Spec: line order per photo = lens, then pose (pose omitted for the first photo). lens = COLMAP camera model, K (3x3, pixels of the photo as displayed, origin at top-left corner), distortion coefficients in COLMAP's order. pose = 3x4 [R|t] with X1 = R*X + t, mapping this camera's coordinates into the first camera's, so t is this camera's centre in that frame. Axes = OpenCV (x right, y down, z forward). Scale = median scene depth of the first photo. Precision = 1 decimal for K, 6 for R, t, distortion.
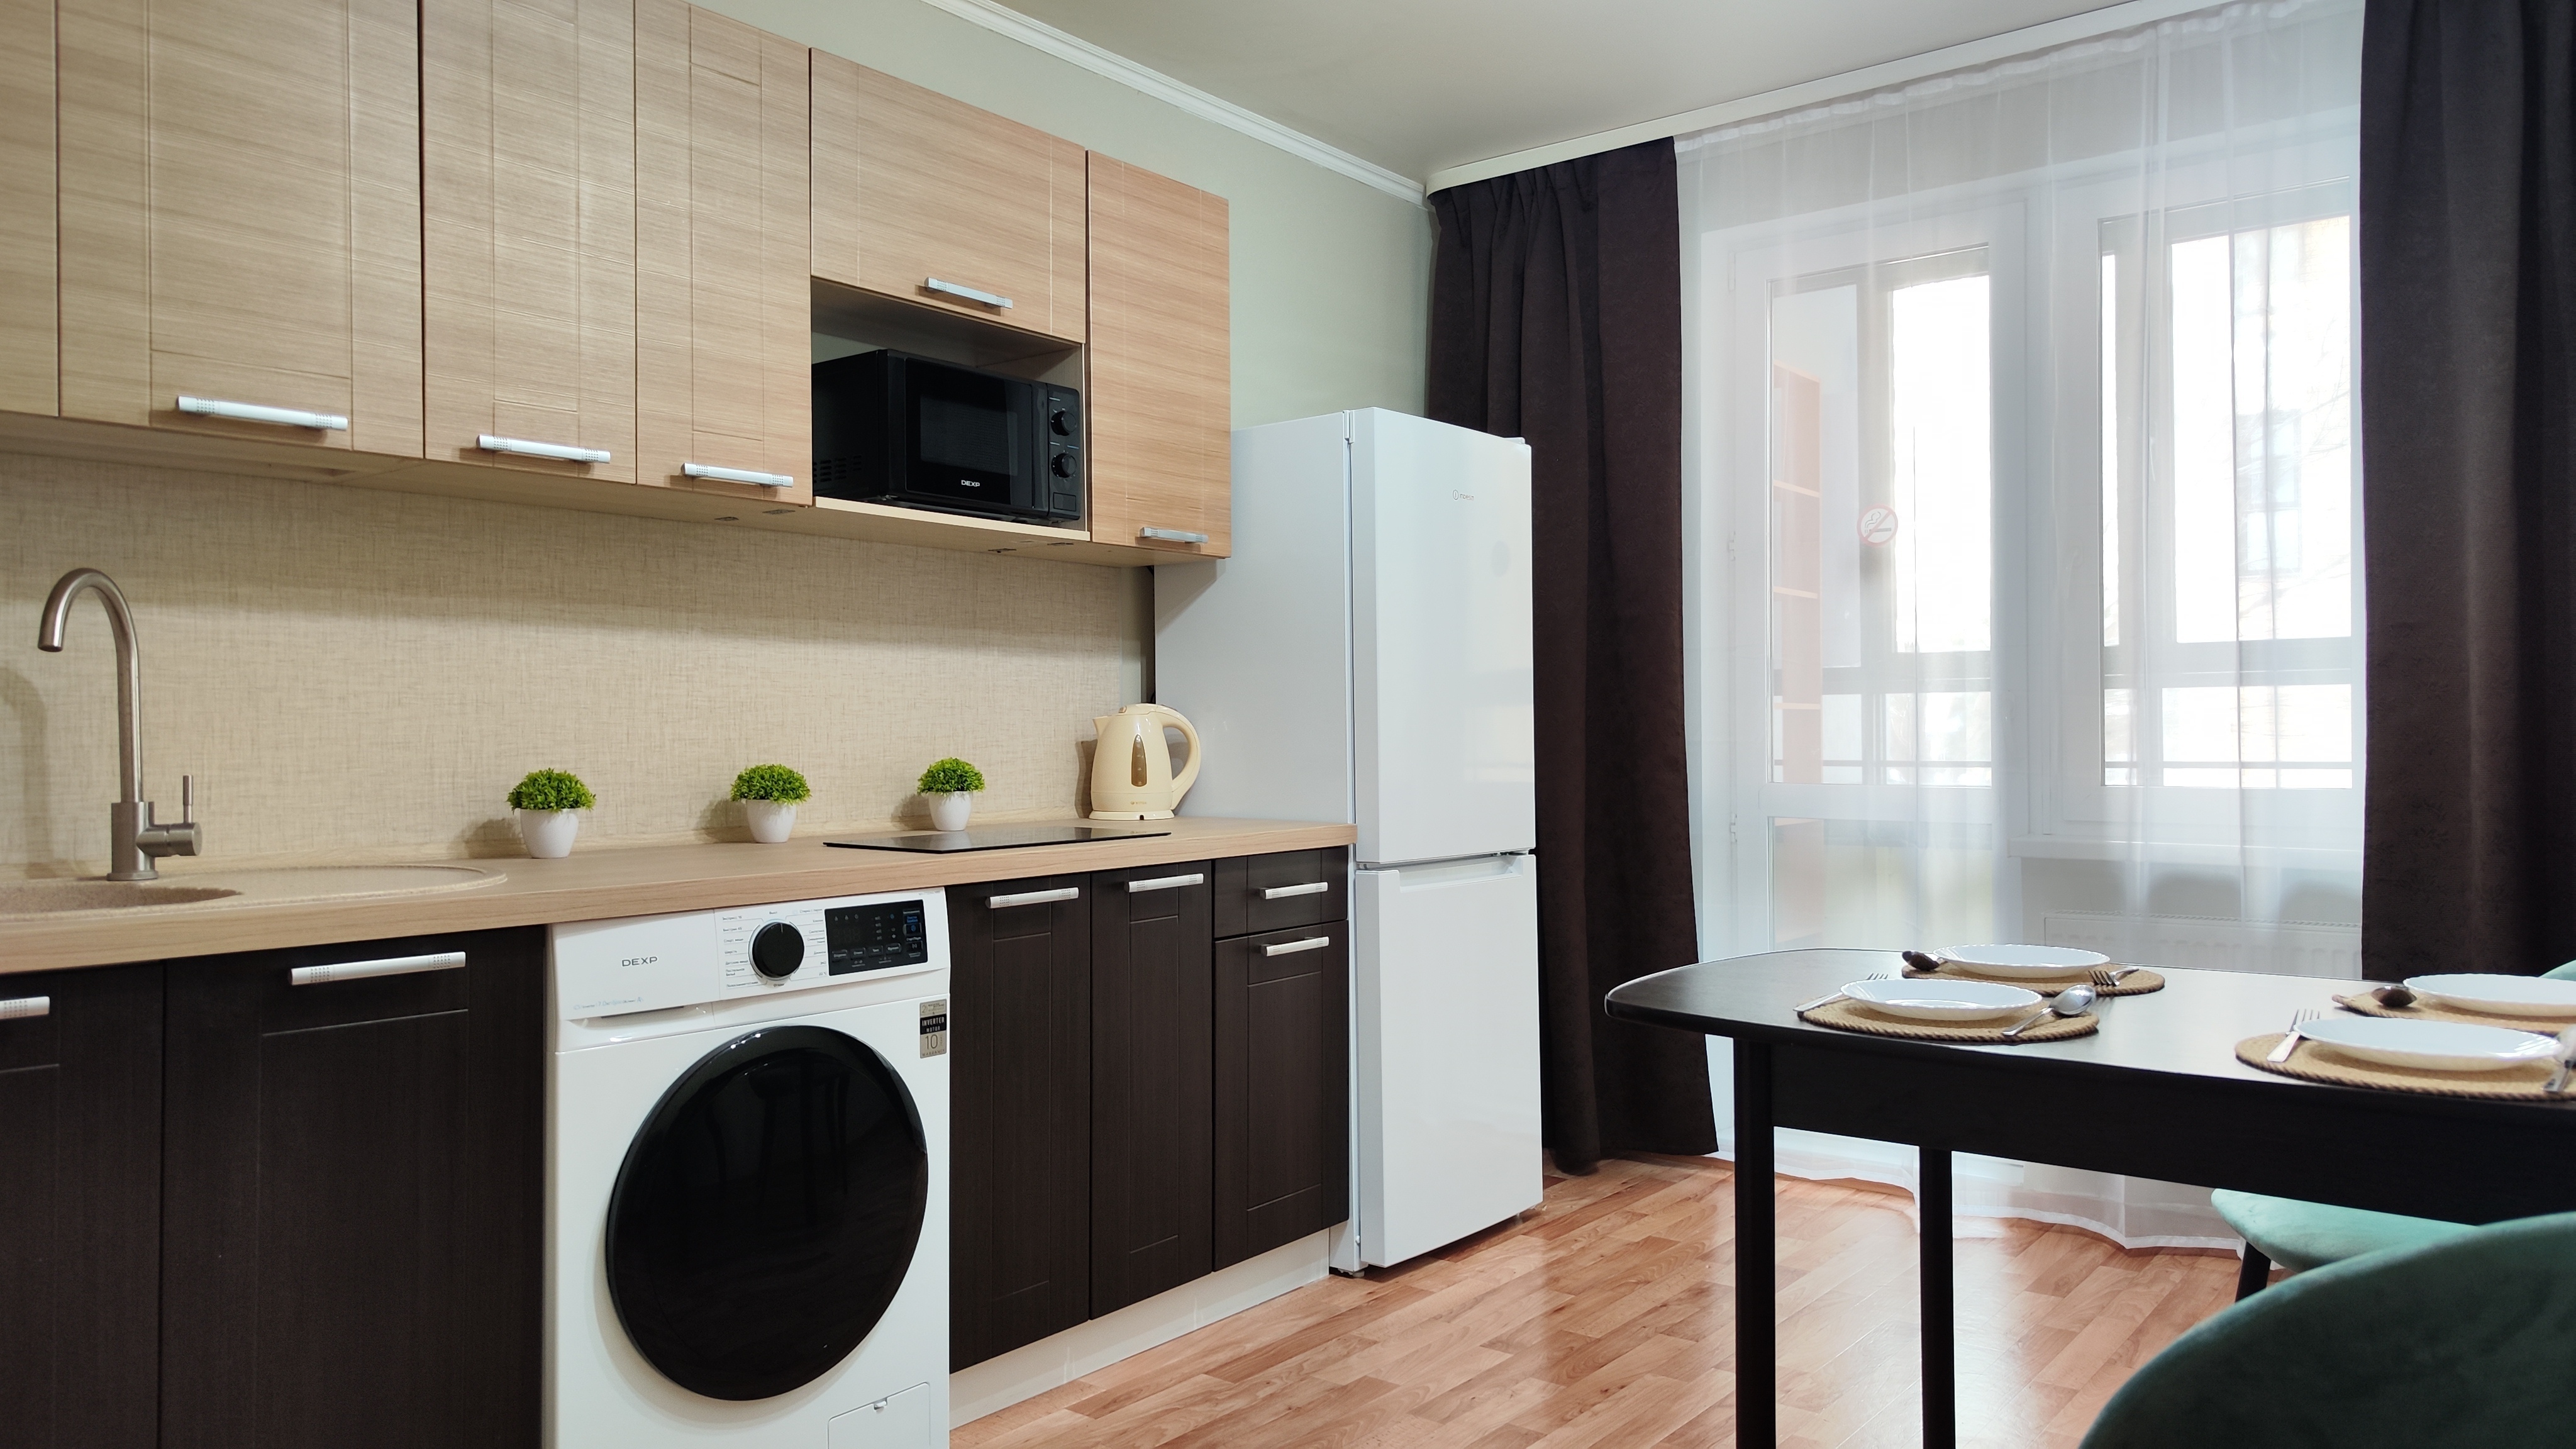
lens RADIAL K [[1713.5, 0, 1288.0], [0, 1713.5, 724.5], [0, 0, 1]] dist [0.035726, -0.069812]
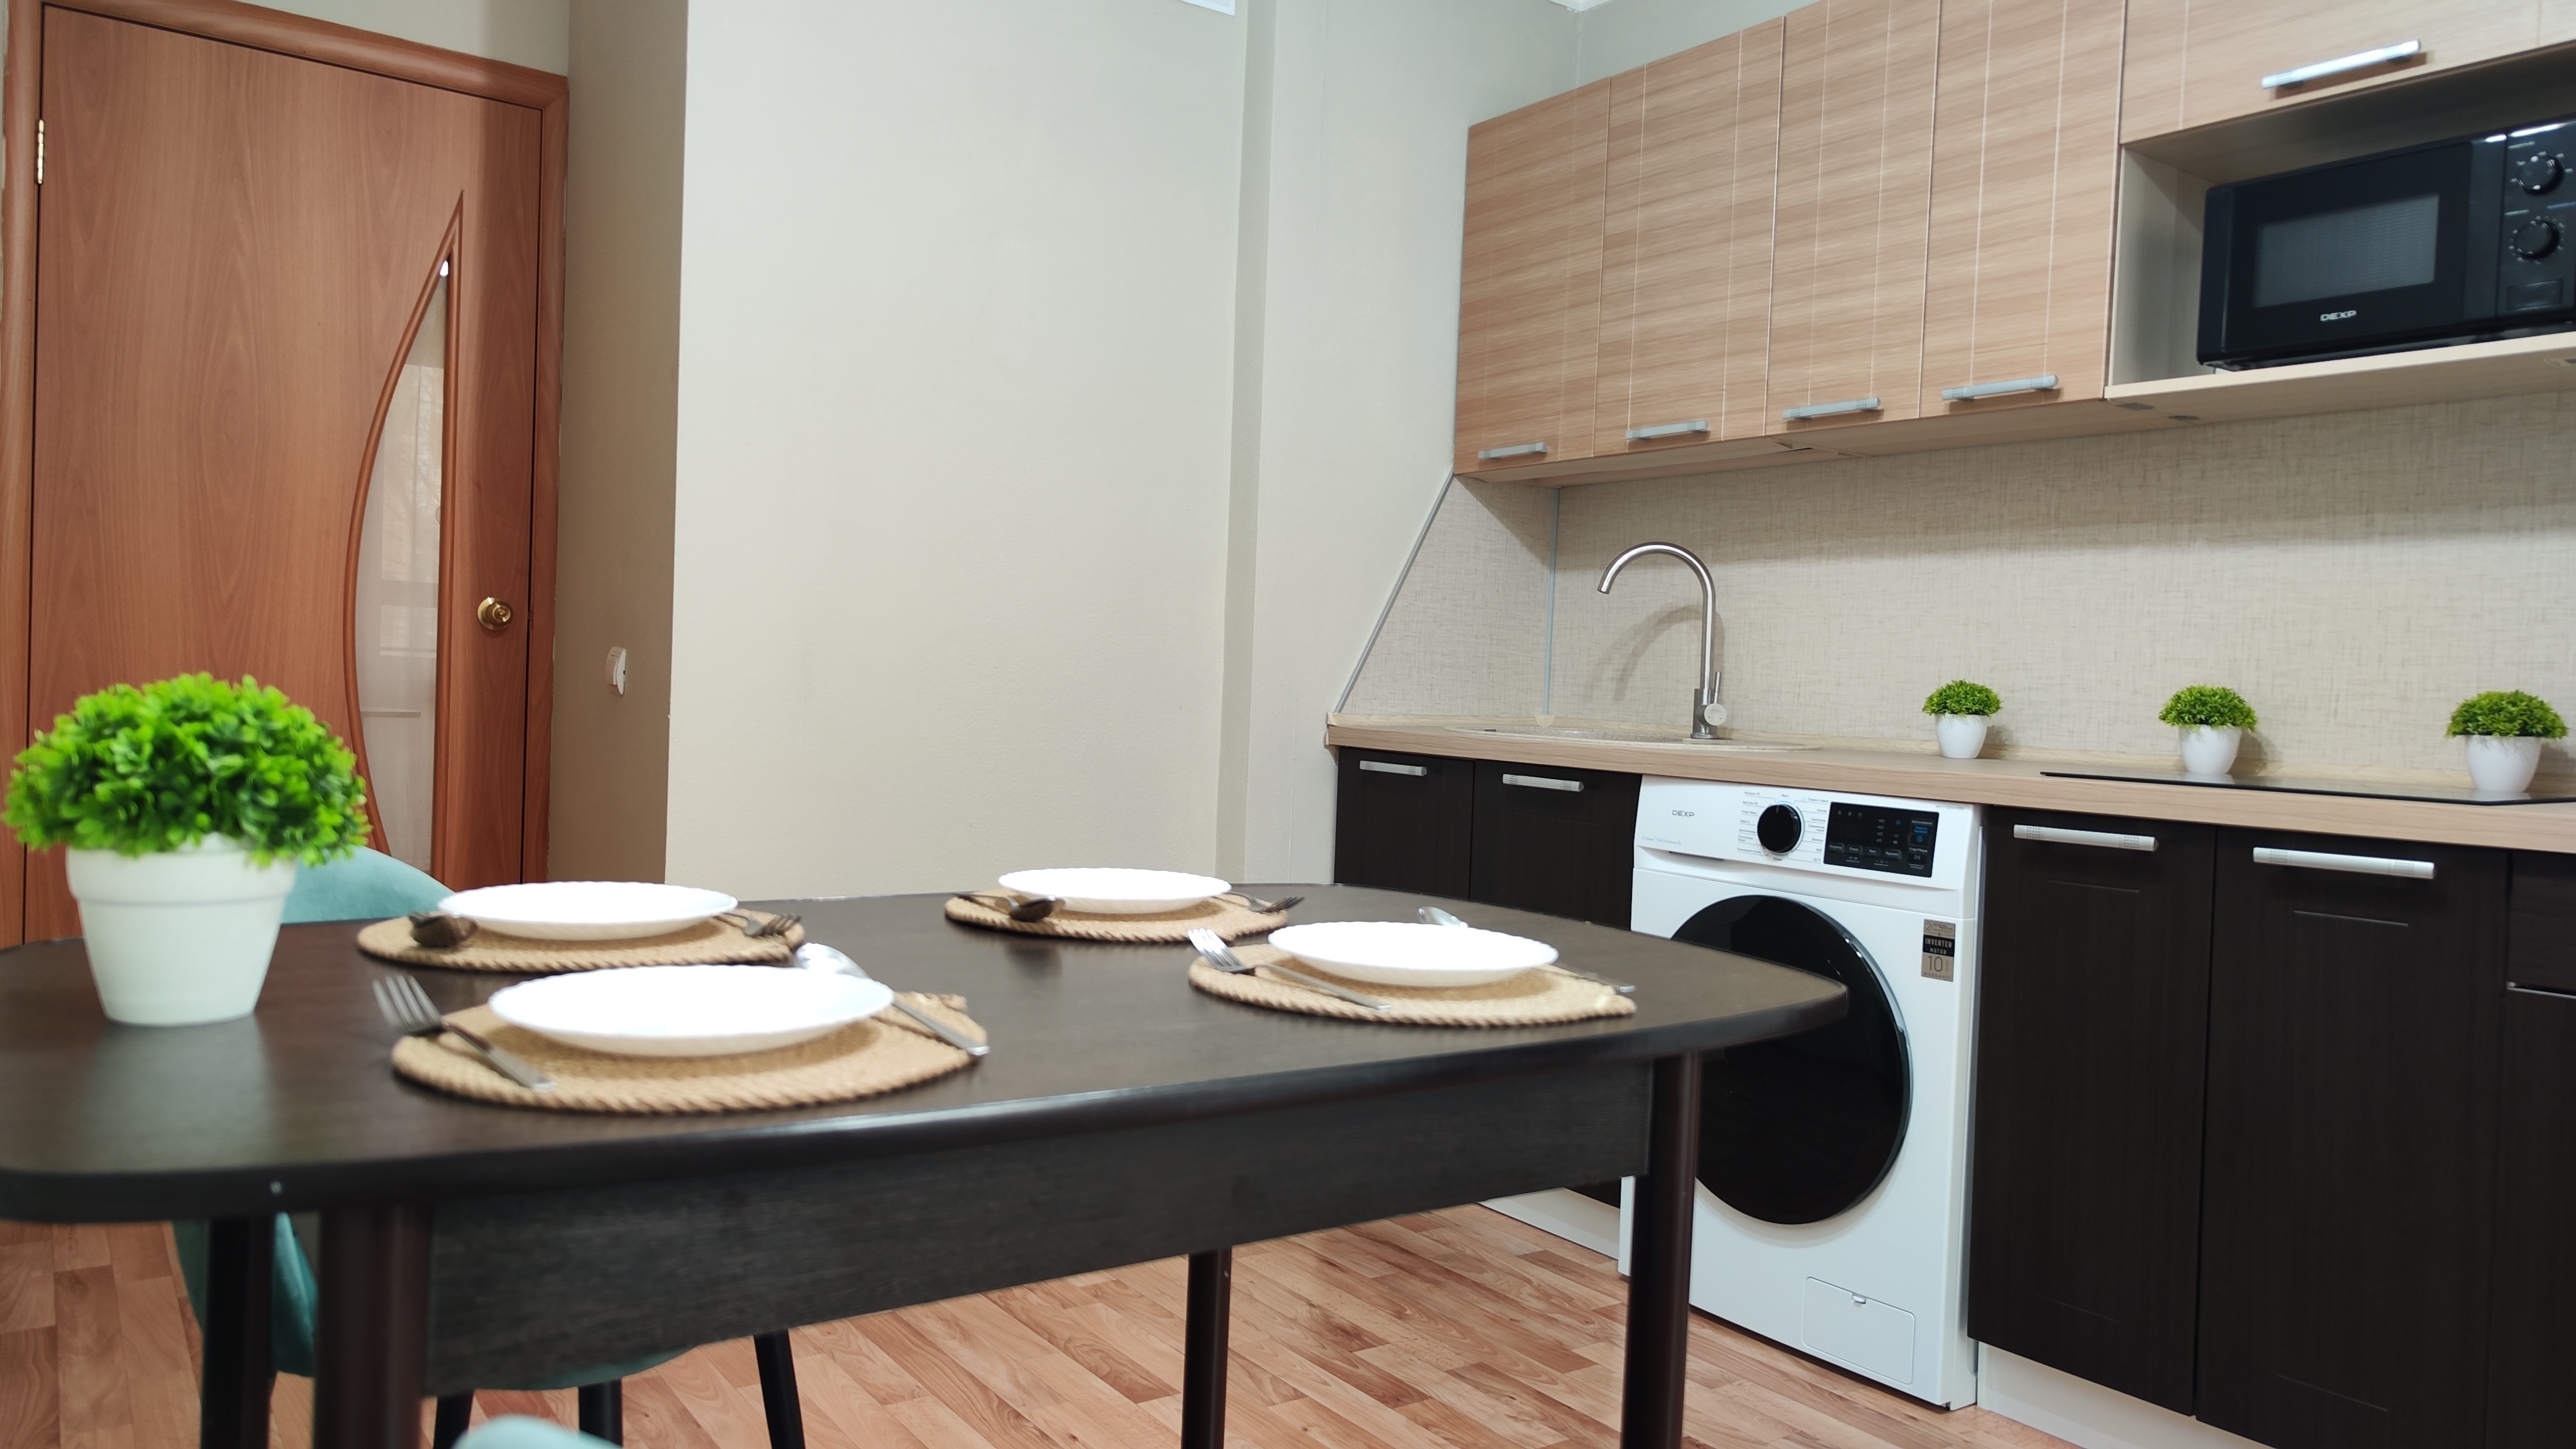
lens RADIAL K [[1736.1, 0, 1288.0], [0, 1736.1, 724.5], [0, 0, 1]] dist [-0.003099, -0.003526]
pose [[-0.265088, 0.019913, -0.964019, 0.780637], [-0.029650, 0.999146, 0.028792, 0.035761], [0.963768, 0.036215, -0.264271, 0.879073]]
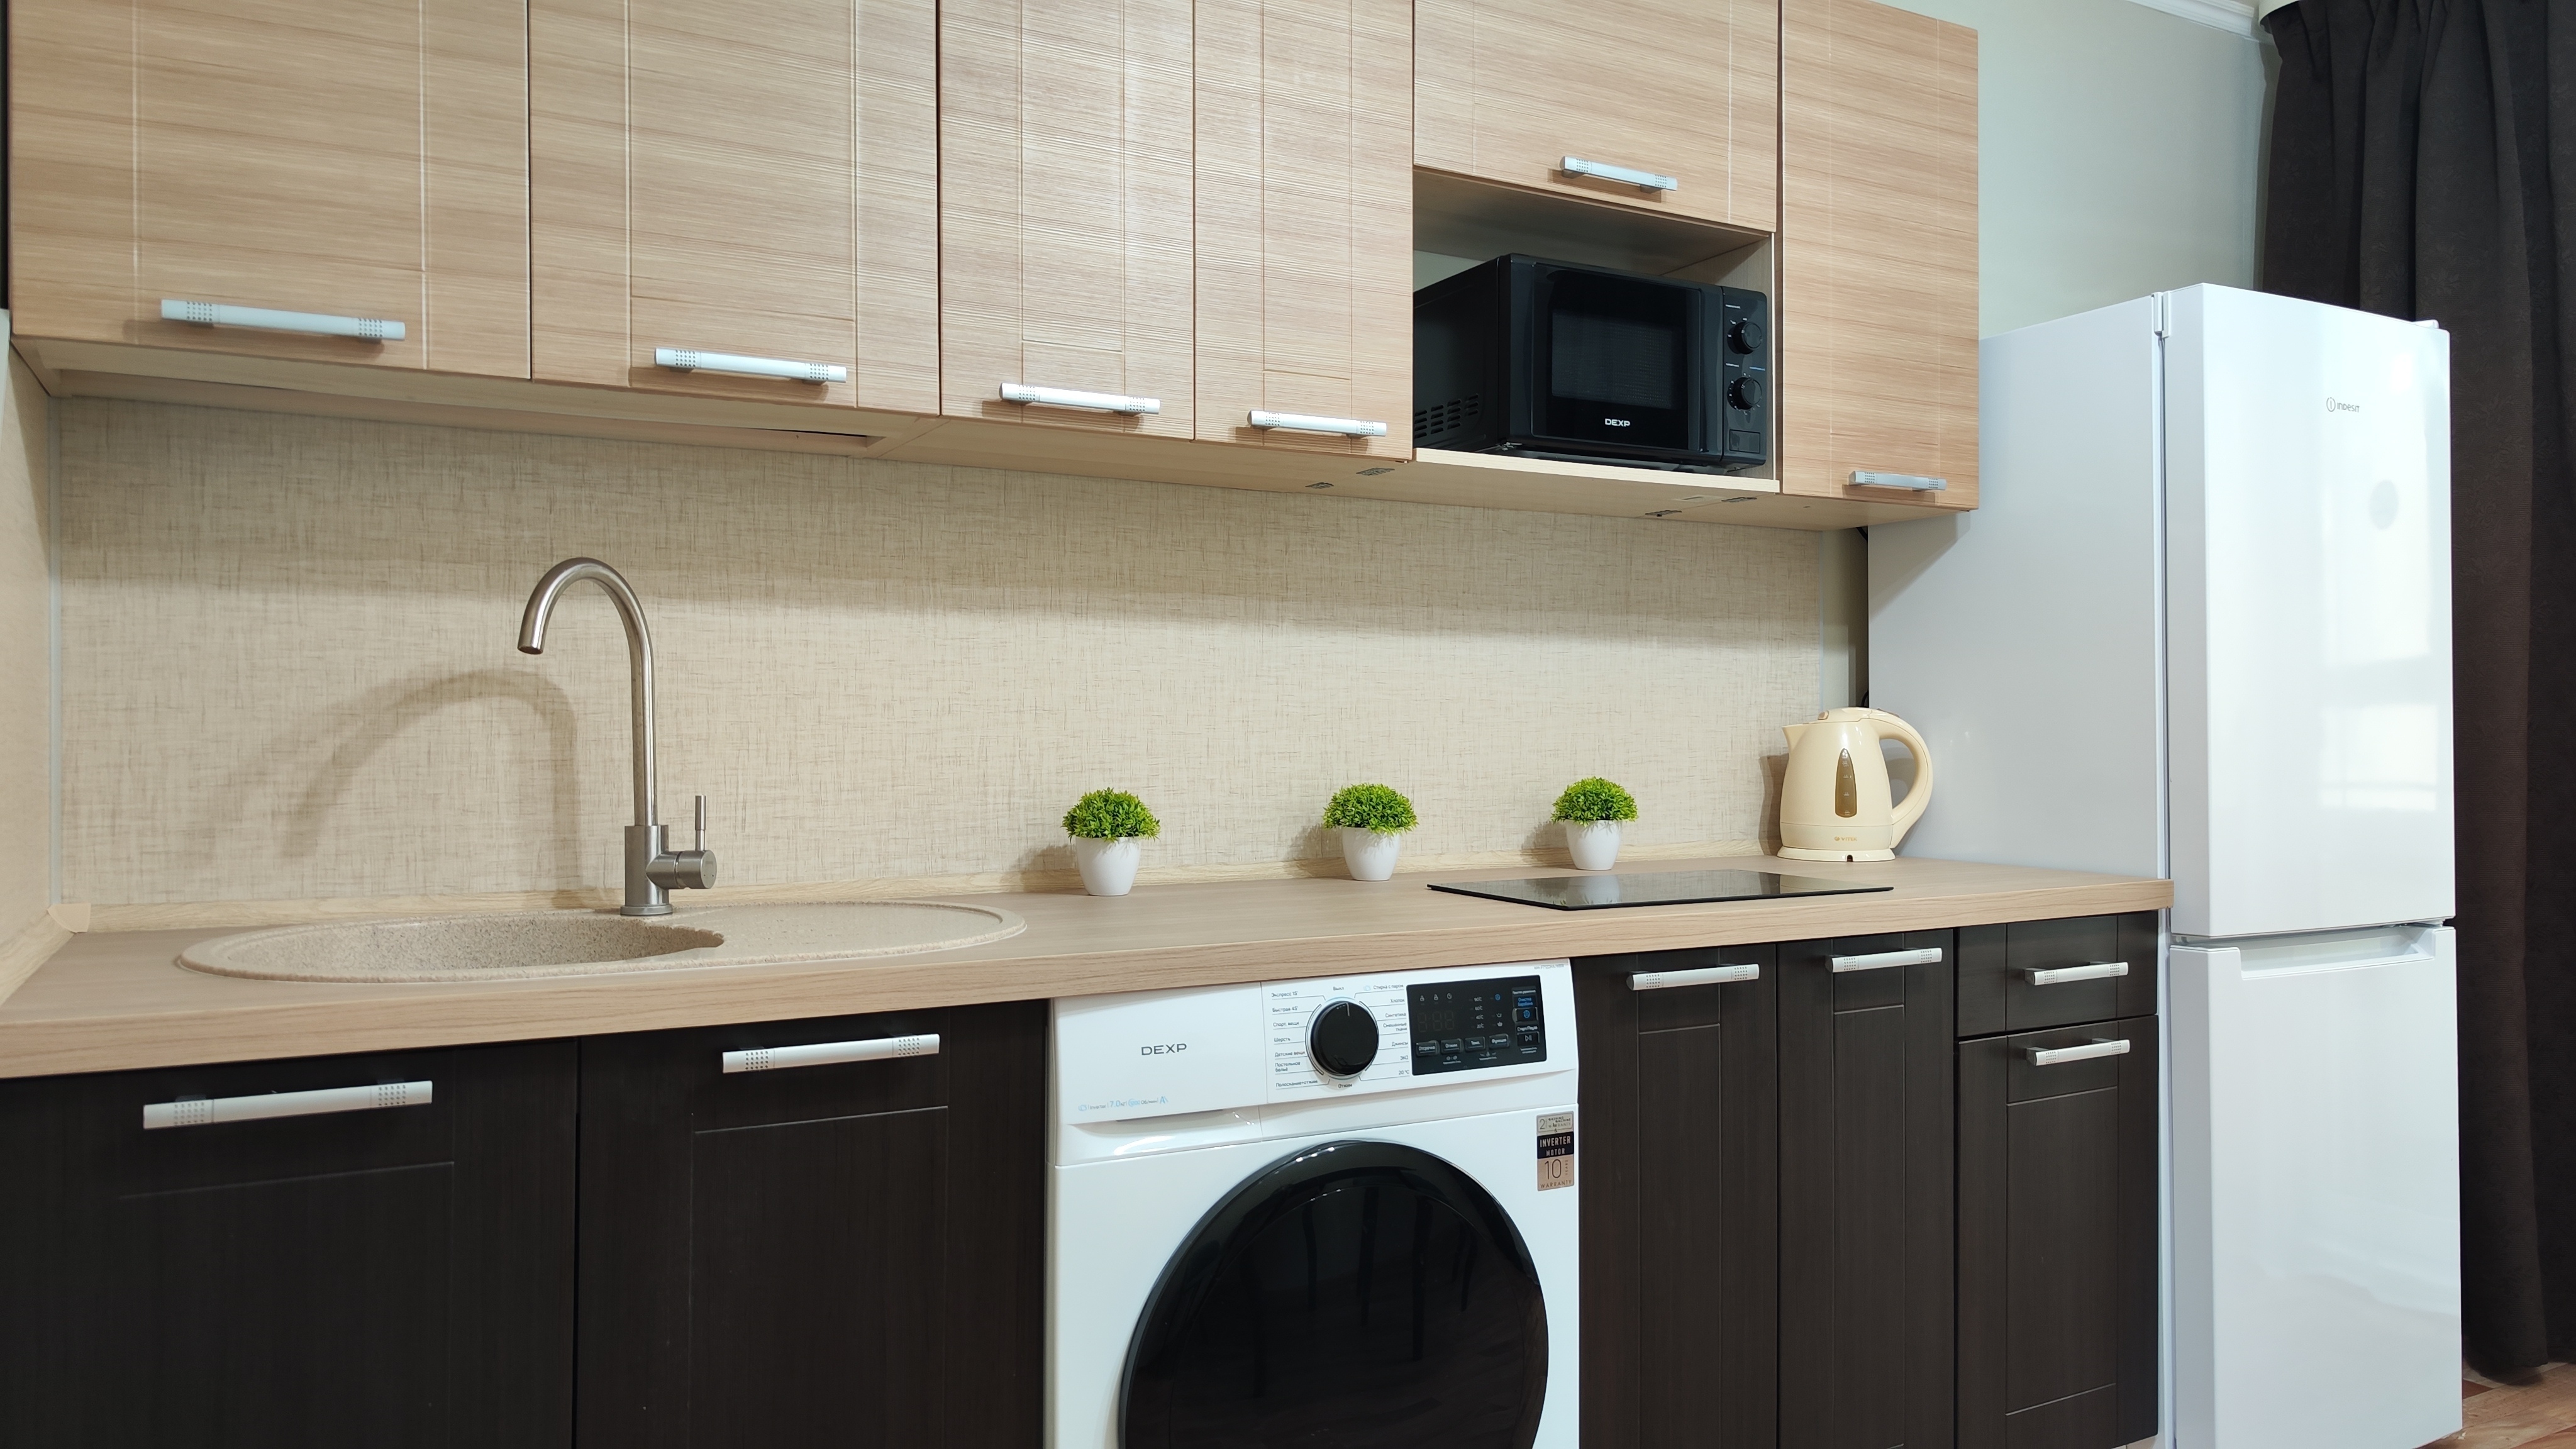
lens RADIAL K [[1724.6, 0, 1288.0], [0, 1724.6, 724.5], [0, 0, 1]] dist [0.064291, -0.059475]
pose [[0.922543, 0.002786, -0.385885, -0.024419], [-0.002596, 0.999996, 0.001013, -0.006703], [0.385886, 0.000067, 0.922546, 0.259962]]
